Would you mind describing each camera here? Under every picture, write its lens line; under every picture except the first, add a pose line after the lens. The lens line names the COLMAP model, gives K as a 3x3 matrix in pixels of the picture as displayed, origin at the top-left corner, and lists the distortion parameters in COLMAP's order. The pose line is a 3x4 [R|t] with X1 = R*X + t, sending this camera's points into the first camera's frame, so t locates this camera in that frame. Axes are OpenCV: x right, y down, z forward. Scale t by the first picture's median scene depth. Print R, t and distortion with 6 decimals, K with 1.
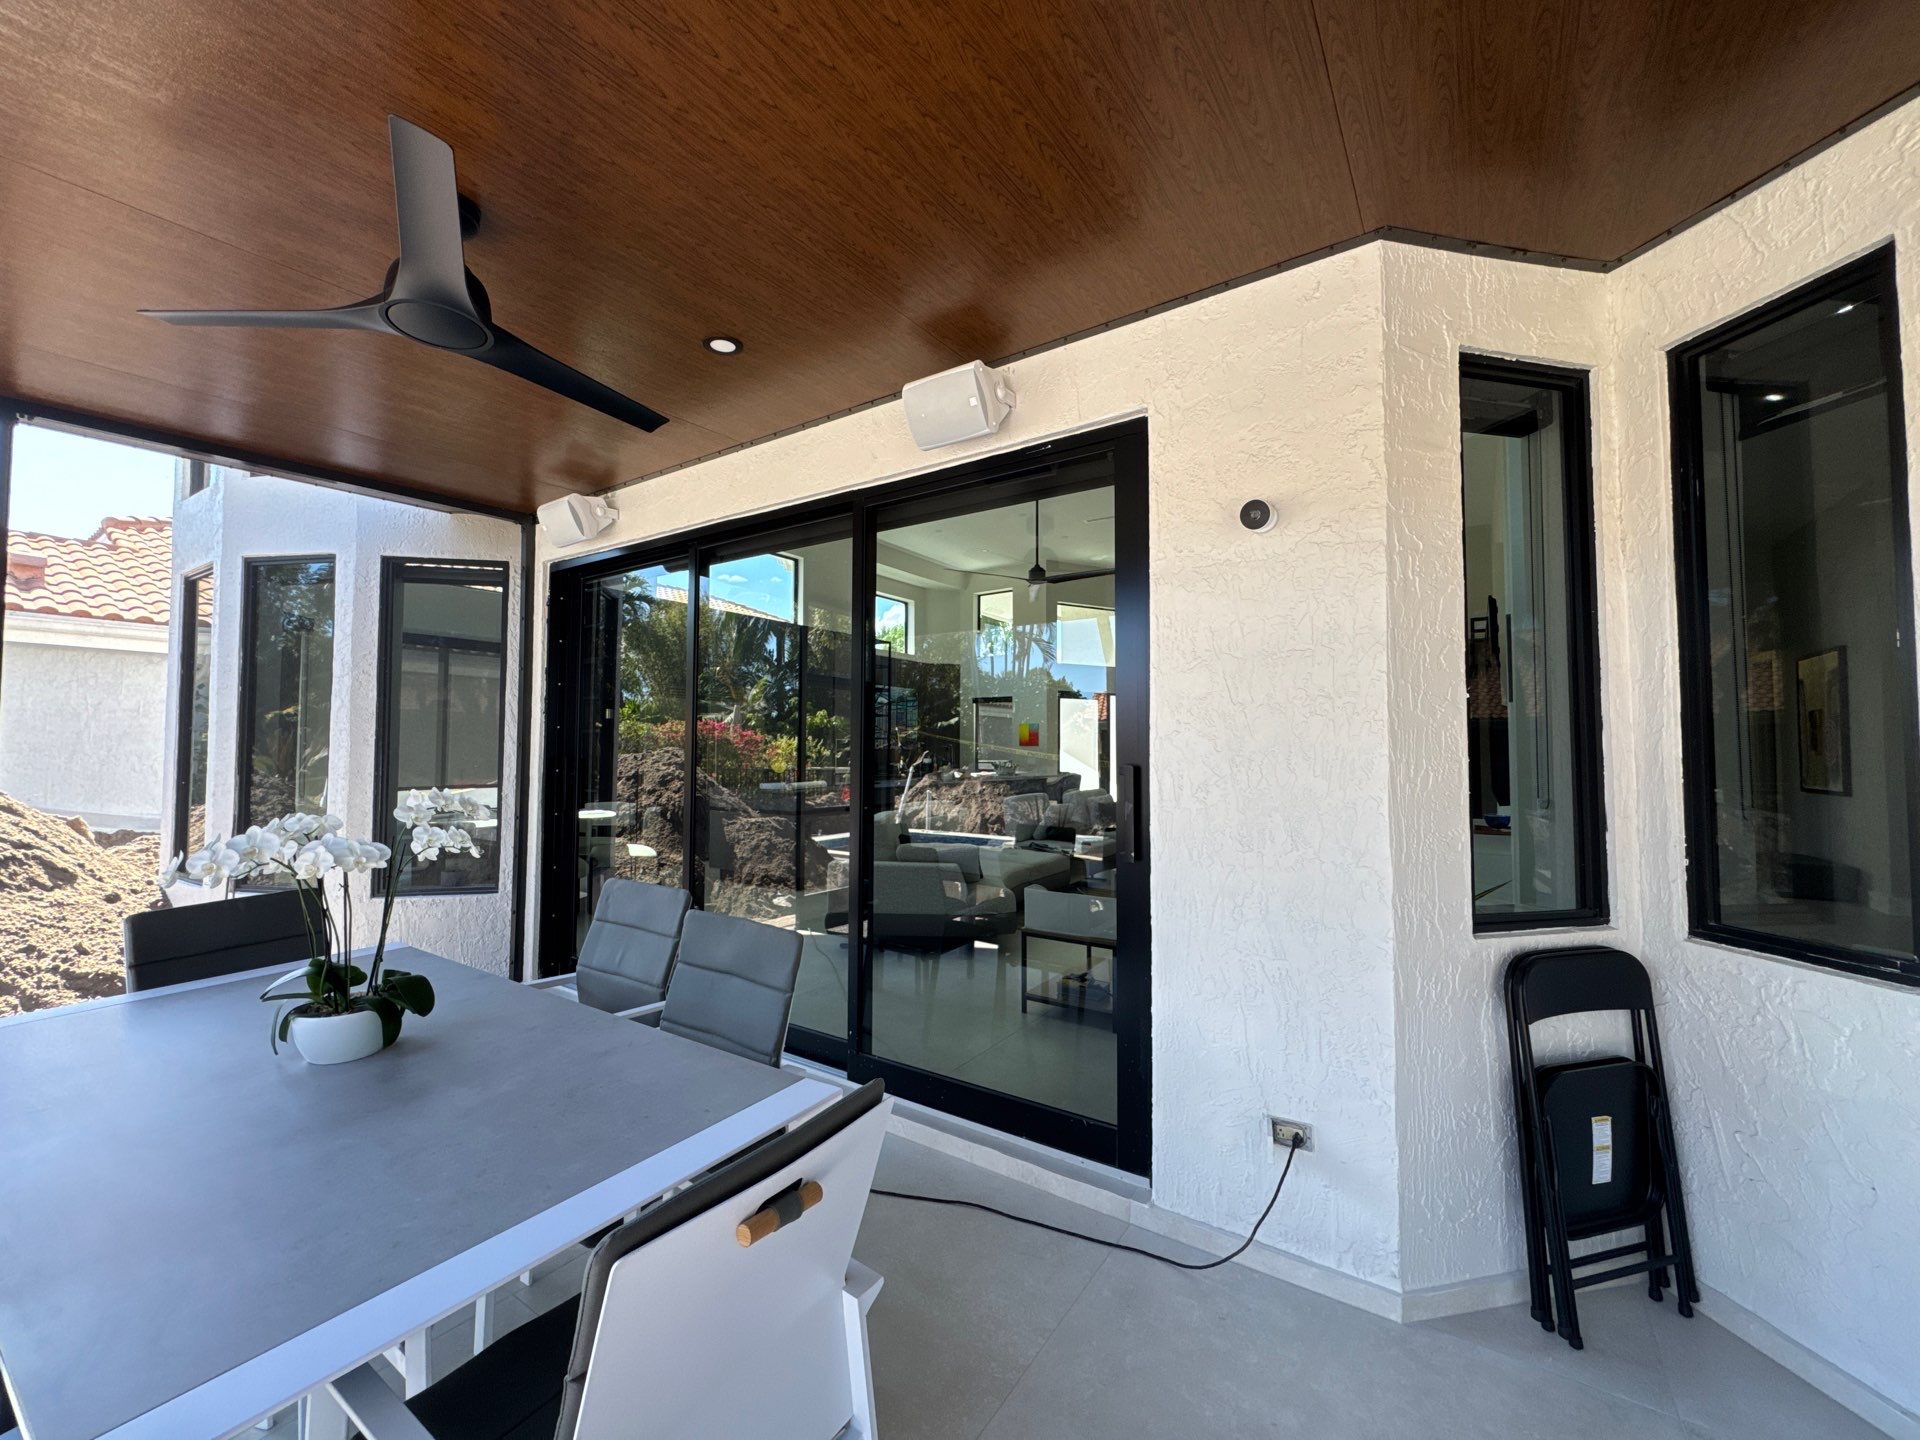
lens RADIAL K [[766.9, 0, 958.5], [0, 766.9, 718.2], [0, 0, 1]] dist [-0.001763, 0.000281]
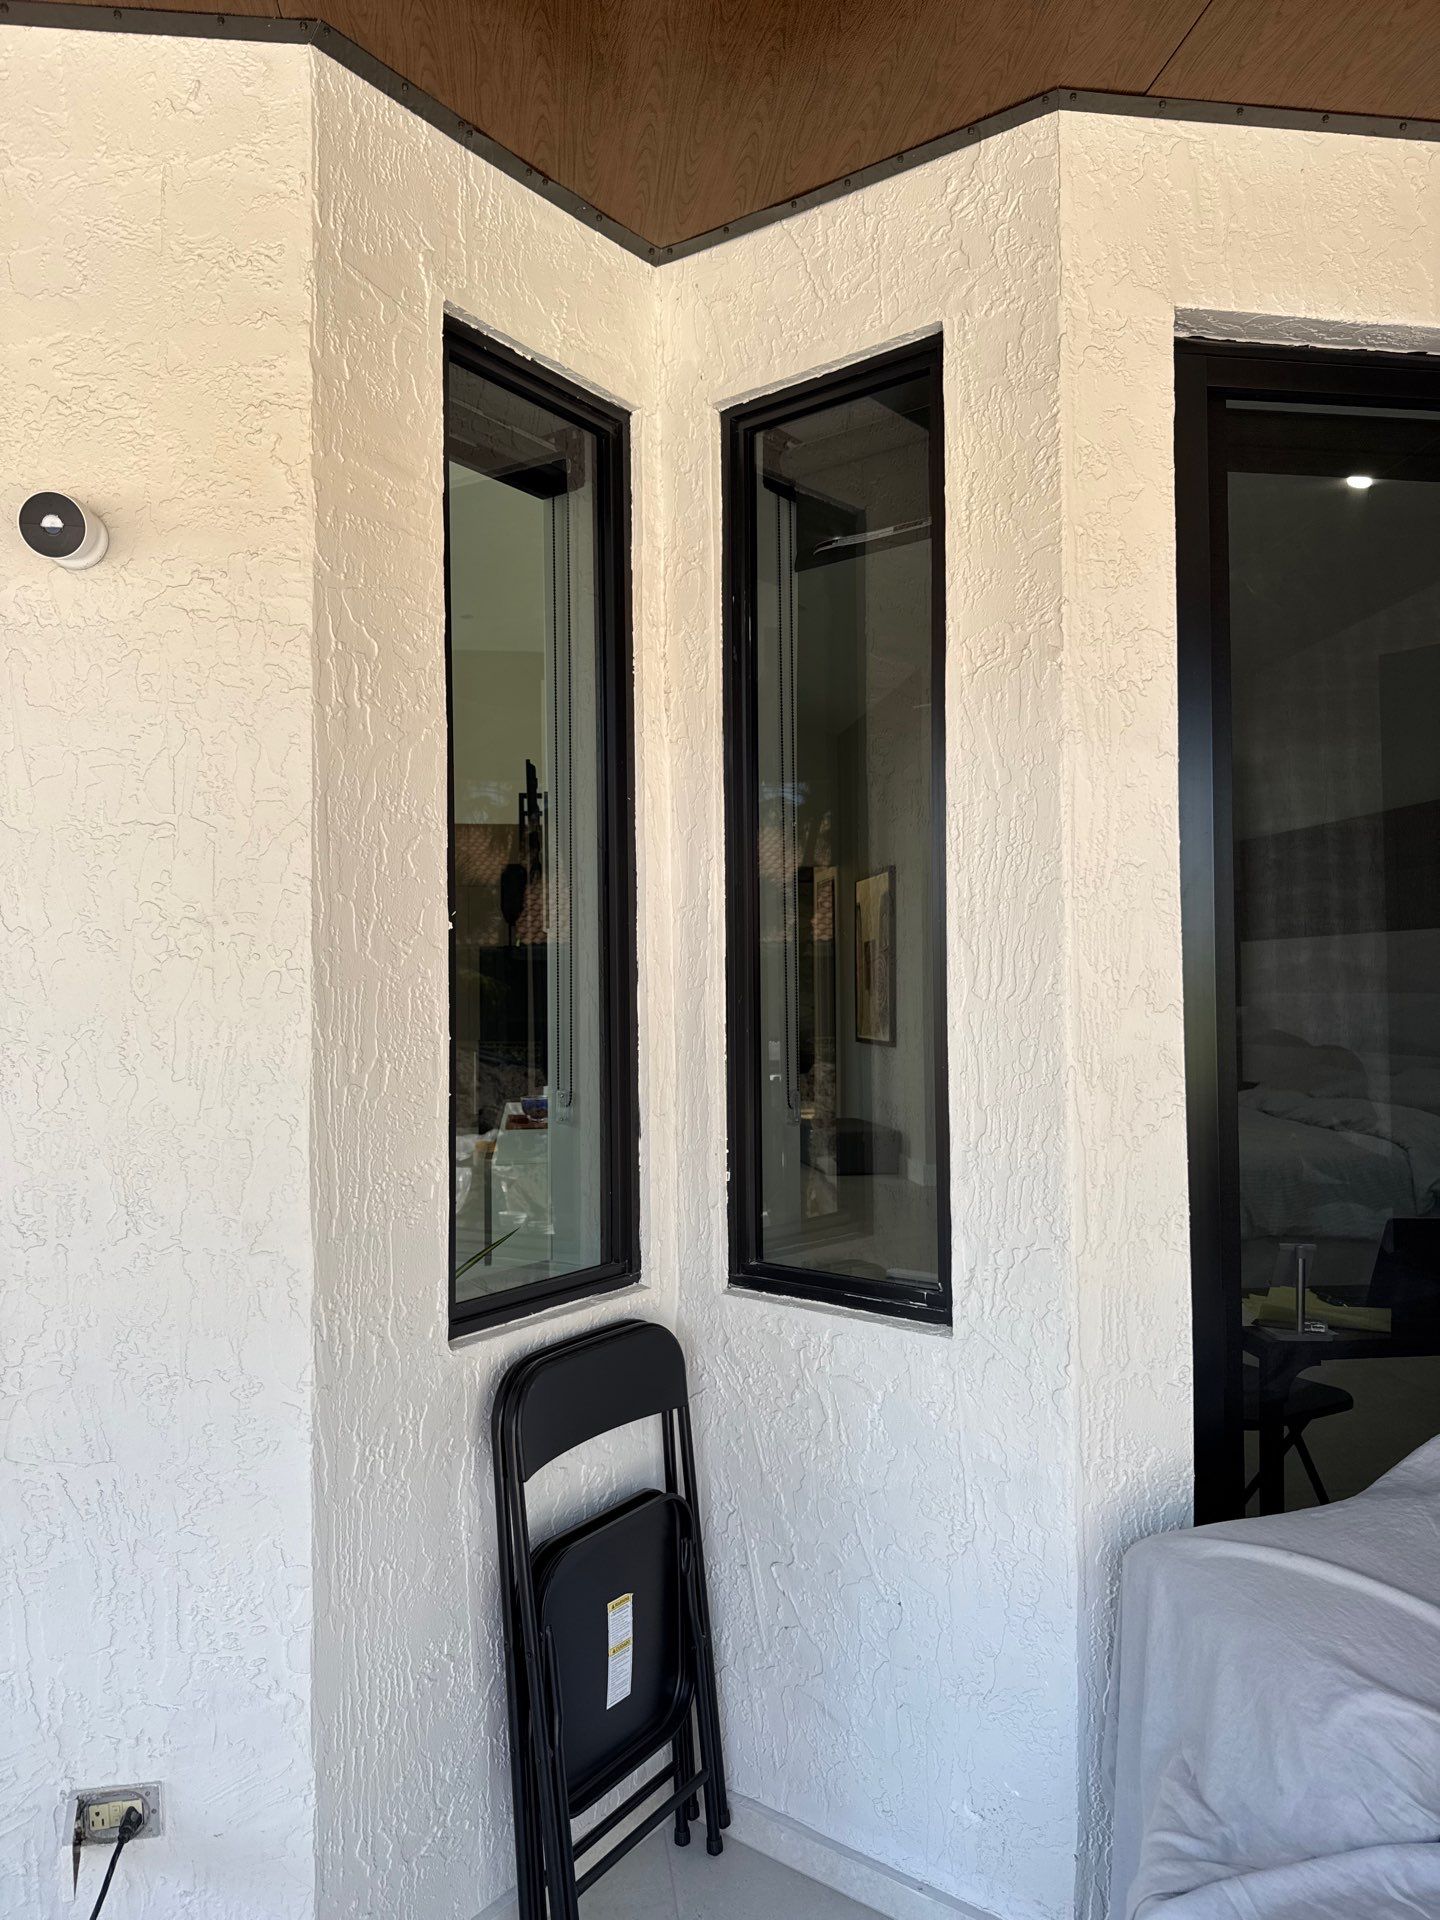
lens RADIAL K [[1347.0, 0, 712.9], [0, 1347.0, 954.6], [0, 0, 1]] dist [0.054998, -0.076211]
pose [[0.749210, 0.006442, 0.662301, 0.146669], [-0.017578, 0.999794, 0.010160, -0.021268], [-0.662099, -0.019254, 0.749169, 0.116249]]
